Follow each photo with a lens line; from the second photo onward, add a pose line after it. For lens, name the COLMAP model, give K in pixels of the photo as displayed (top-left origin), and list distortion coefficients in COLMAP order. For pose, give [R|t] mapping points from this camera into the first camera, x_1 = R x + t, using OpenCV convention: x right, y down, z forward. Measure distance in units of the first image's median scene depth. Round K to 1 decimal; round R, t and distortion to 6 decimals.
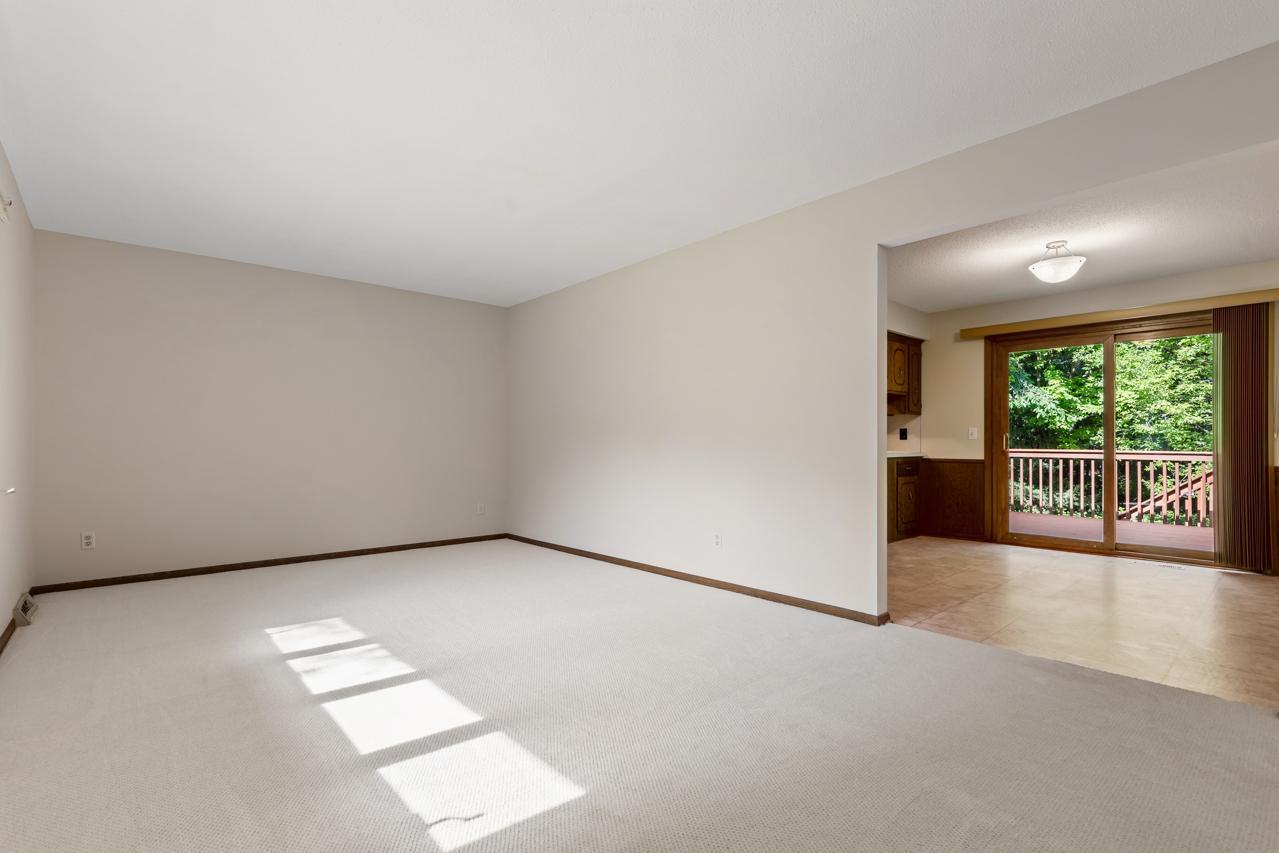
lens RADIAL K [[594.8, 0, 640.0], [0, 594.8, 428.6], [0, 0, 1]] dist [-0.003551, -0.000530]
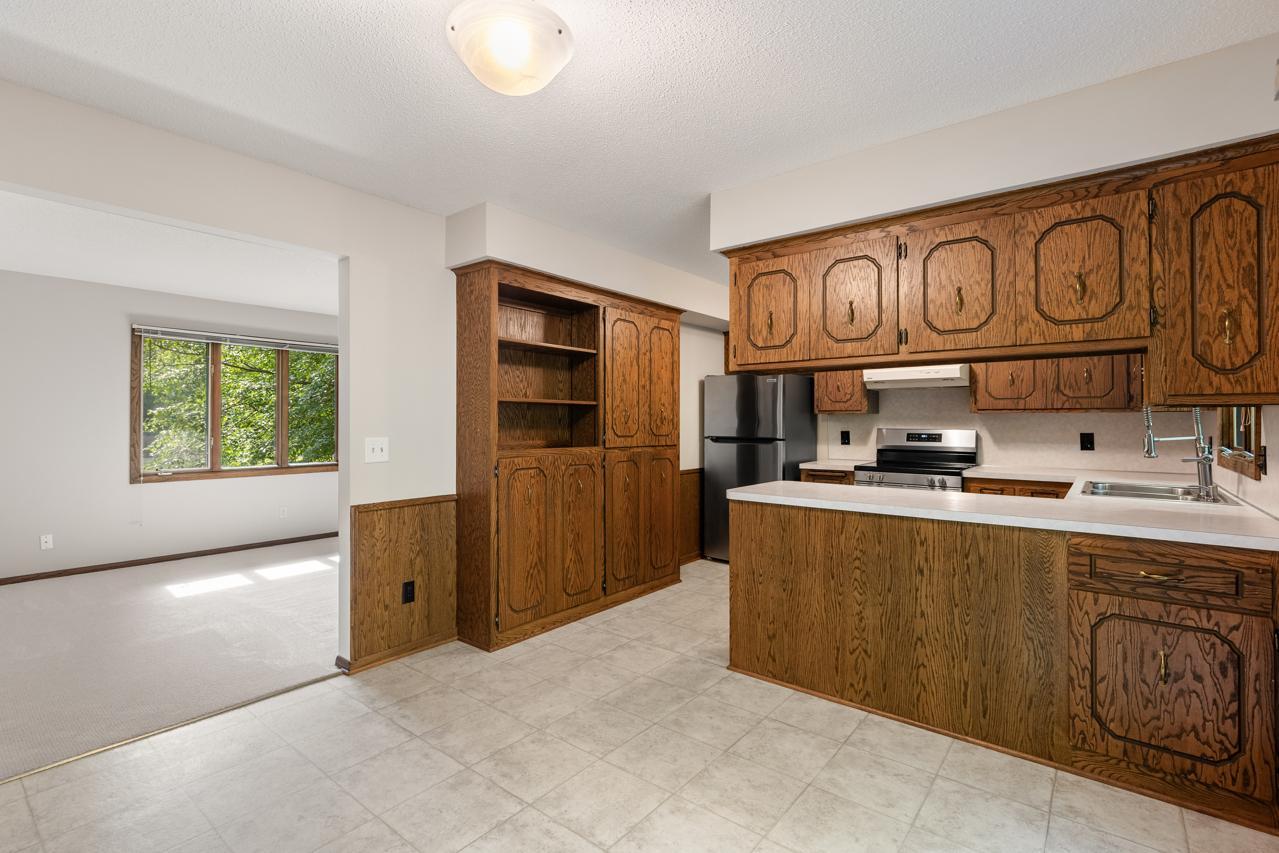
lens RADIAL K [[600.5, 0, 640.4], [0, 600.5, 415.3], [0, 0, 1]] dist [-0.000630, 0.000029]
pose [[0.152667, -0.014205, -0.988176, 0.693830], [0.015280, 0.999811, -0.012011, -0.018887], [0.988160, -0.013266, 0.152855, 0.656628]]
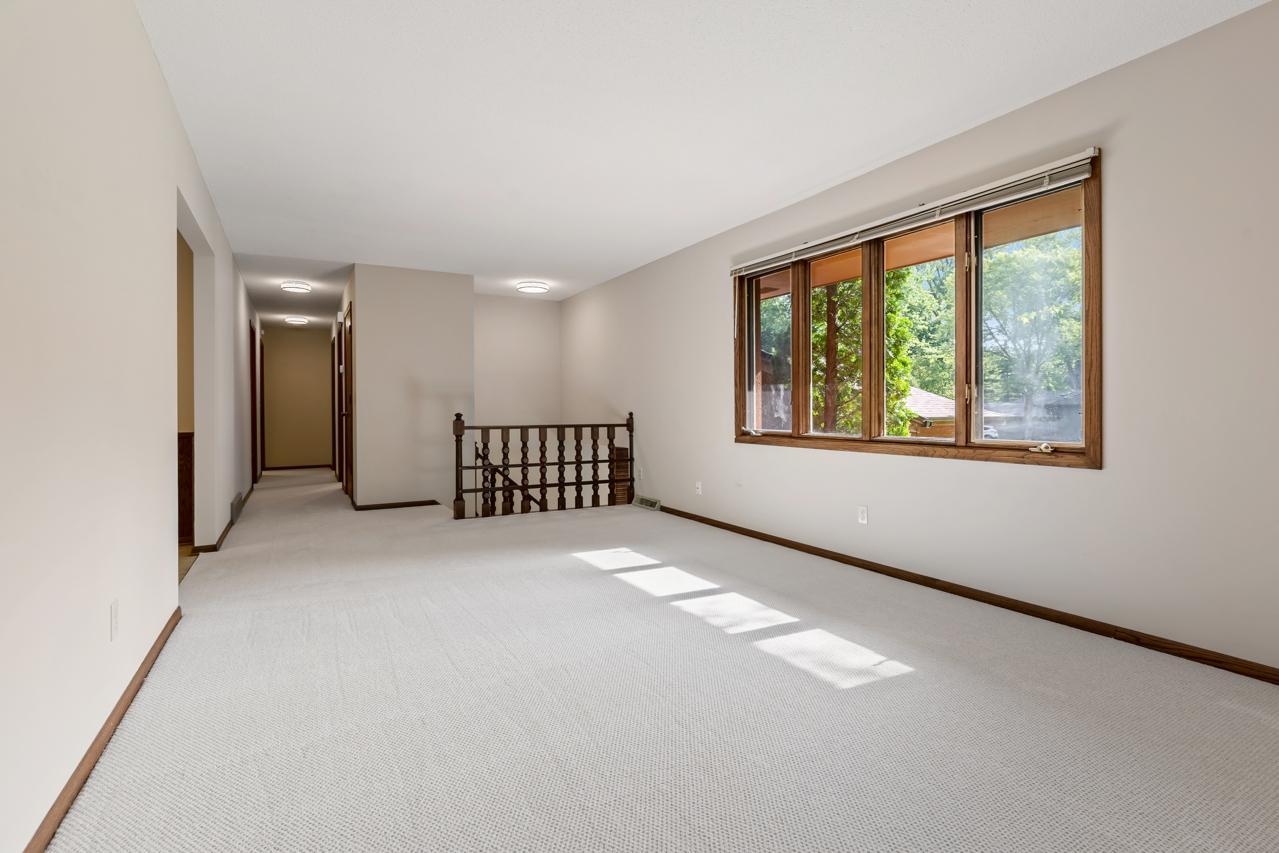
lens RADIAL K [[596.0, 0, 636.1], [0, 596.0, 423.2], [0, 0, 1]] dist [-0.003644, -0.000472]
pose [[-0.970523, -0.001527, 0.241004, -0.224040], [-0.001496, 0.999999, 0.000314, 0.027173], [-0.241005, -0.000056, -0.970524, 0.839290]]
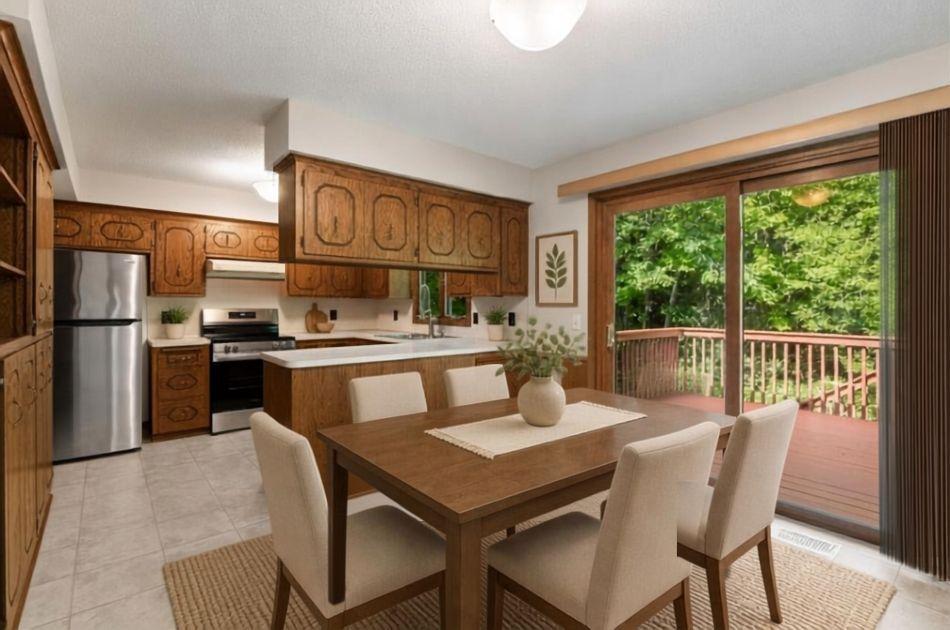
lens RADIAL K [[442.1, 0, 482.0], [0, 442.1, 302.3], [0, 0, 1]] dist [-0.019805, -0.000112]
pose [[0.999671, -0.004217, -0.025295, 0.426256], [0.004408, 0.999962, 0.007495, -0.020181], [0.025263, -0.007604, 0.999652, 0.404595]]
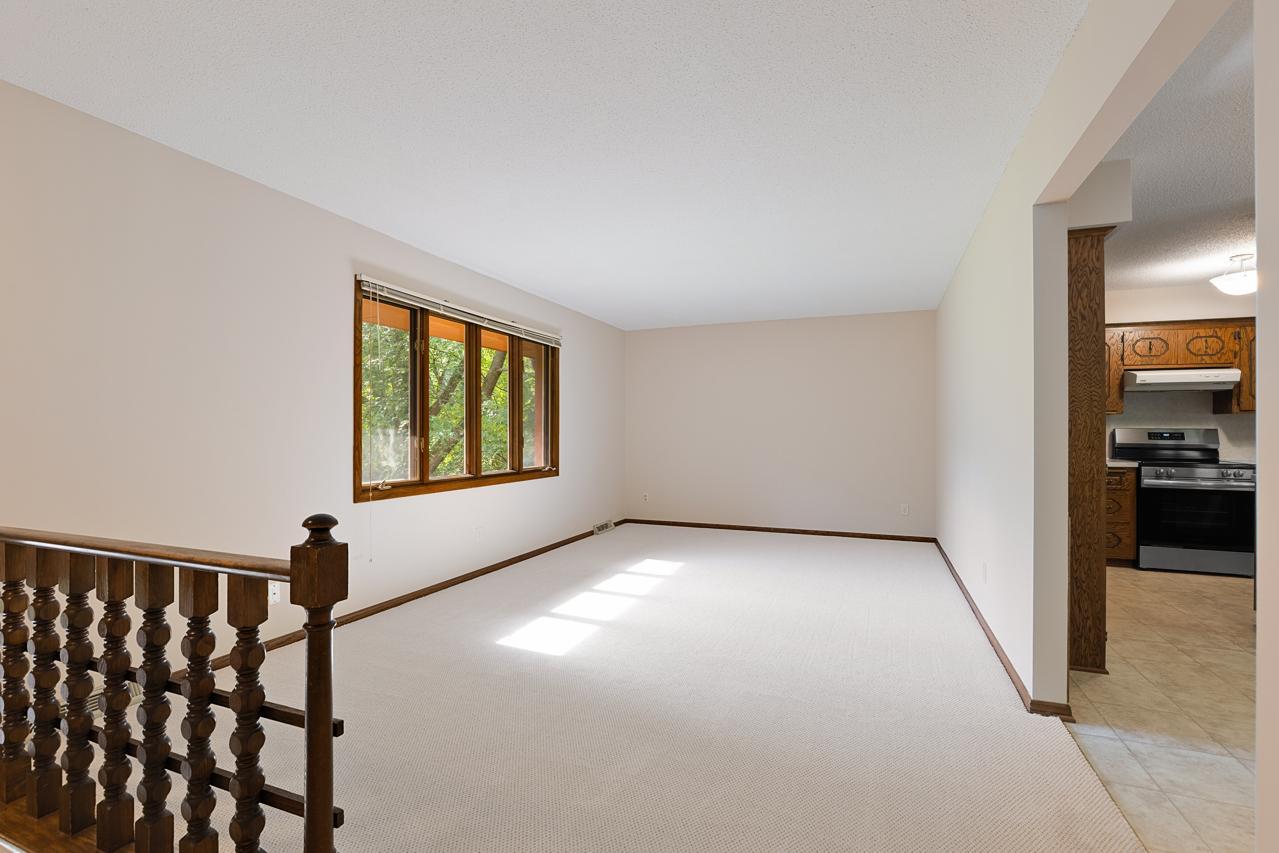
lens RADIAL K [[594.8, 0, 640.0], [0, 594.8, 428.6], [0, 0, 1]] dist [-0.003551, -0.000530]
pose [[0.441835, -0.005981, -0.897076, 0.421499], [0.011798, 0.999930, -0.000856, -0.013034], [0.897019, -0.010206, 0.441875, 0.119108]]
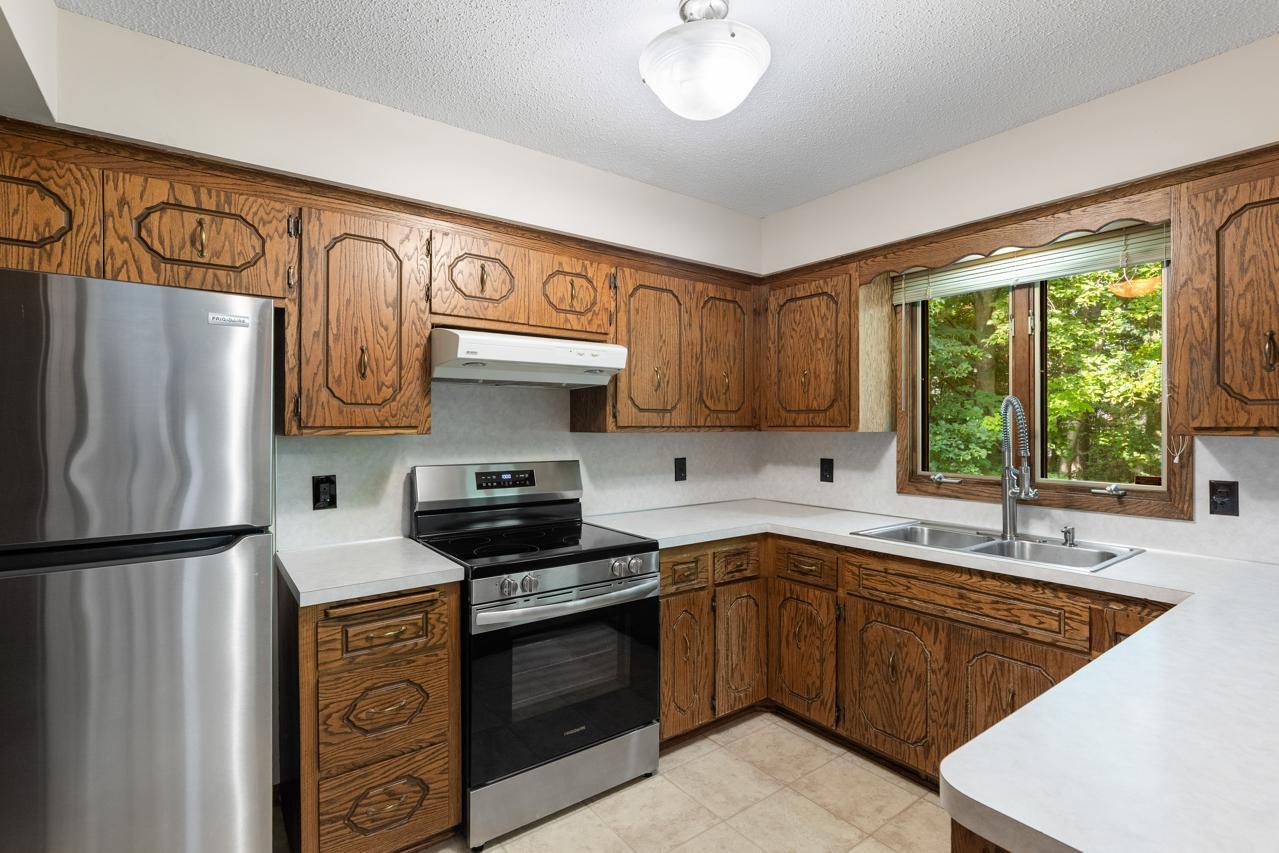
lens RADIAL K [[596.0, 0, 636.1], [0, 596.0, 423.2], [0, 0, 1]] dist [-0.003644, -0.000472]
pose [[0.994881, -0.009179, -0.100639, 0.136061], [0.010314, 0.999889, 0.010760, -0.034178], [0.100529, -0.011743, 0.994865, 0.745300]]
